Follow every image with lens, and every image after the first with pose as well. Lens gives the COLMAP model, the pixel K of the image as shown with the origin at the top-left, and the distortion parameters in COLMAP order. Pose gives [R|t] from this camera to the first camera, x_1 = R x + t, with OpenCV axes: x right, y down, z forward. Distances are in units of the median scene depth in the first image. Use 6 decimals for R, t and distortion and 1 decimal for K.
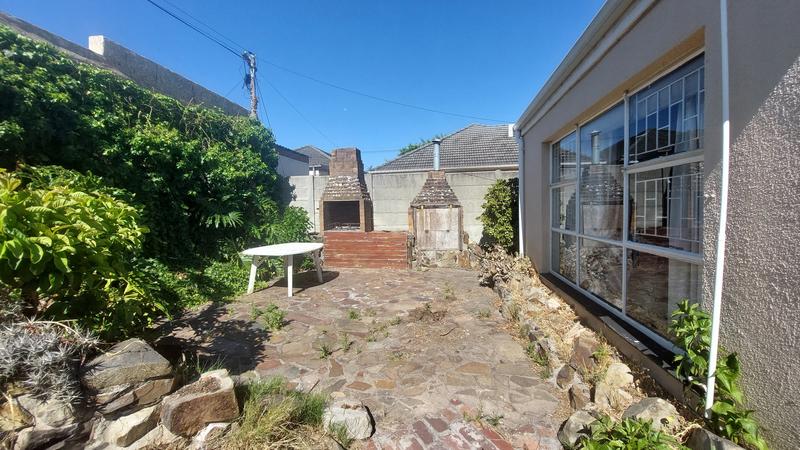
lens RADIAL K [[318.4, 0, 401.1], [0, 318.4, 225.5], [0, 0, 1]] dist [-0.028931, 0.001191]
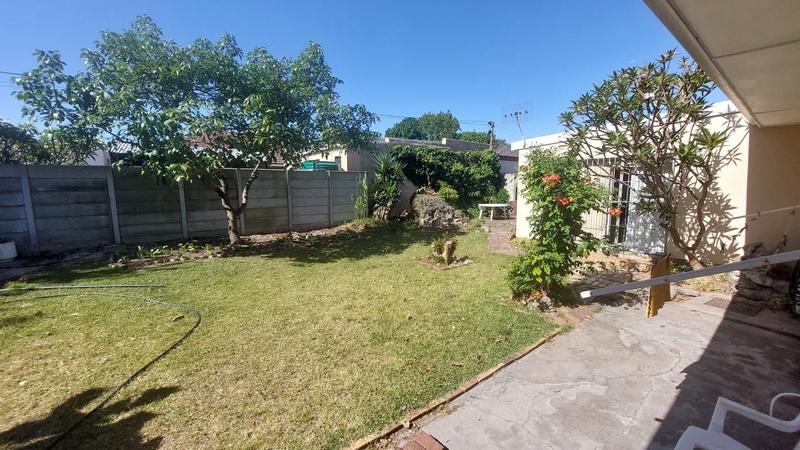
lens RADIAL K [[318.4, 0, 402.9], [0, 318.4, 226.7], [0, 0, 1]] dist [-0.028931, 0.001191]
pose [[0.719751, 0.120278, -0.683733, 0.975152], [-0.057640, 0.991830, 0.113800, -0.011843], [0.691835, -0.042497, 0.720804, -1.536474]]
